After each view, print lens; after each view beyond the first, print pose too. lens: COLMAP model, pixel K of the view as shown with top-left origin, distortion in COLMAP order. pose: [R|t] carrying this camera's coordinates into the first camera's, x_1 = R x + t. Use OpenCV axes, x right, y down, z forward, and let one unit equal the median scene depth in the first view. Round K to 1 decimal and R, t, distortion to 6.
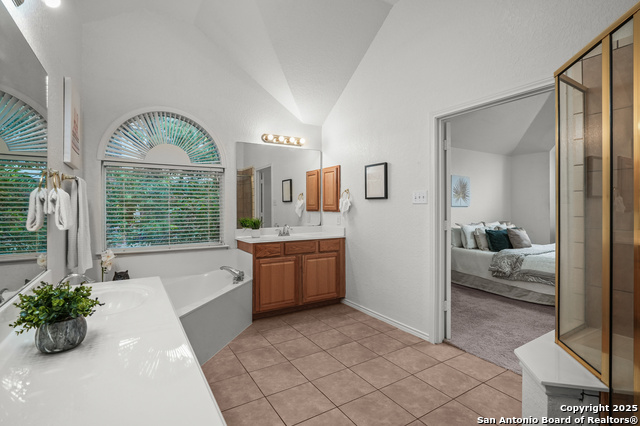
lens RADIAL K [[309.5, 0, 322.4], [0, 309.5, 213.7], [0, 0, 1]] dist [-0.003046, -0.000514]
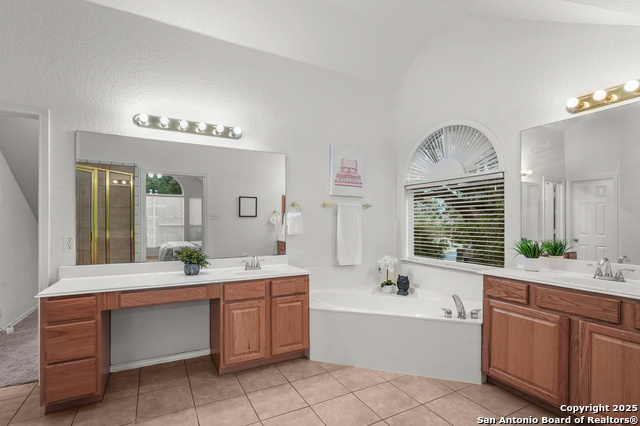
lens RADIAL K [[309.5, 0, 318.9], [0, 309.5, 219.1], [0, 0, 1]] dist [-0.003046, -0.000514]
pose [[-0.062091, -0.002558, -0.998067, 1.122304], [-0.022050, 0.999756, -0.001191, -0.049456], [0.997827, 0.021934, -0.062132, 1.420026]]
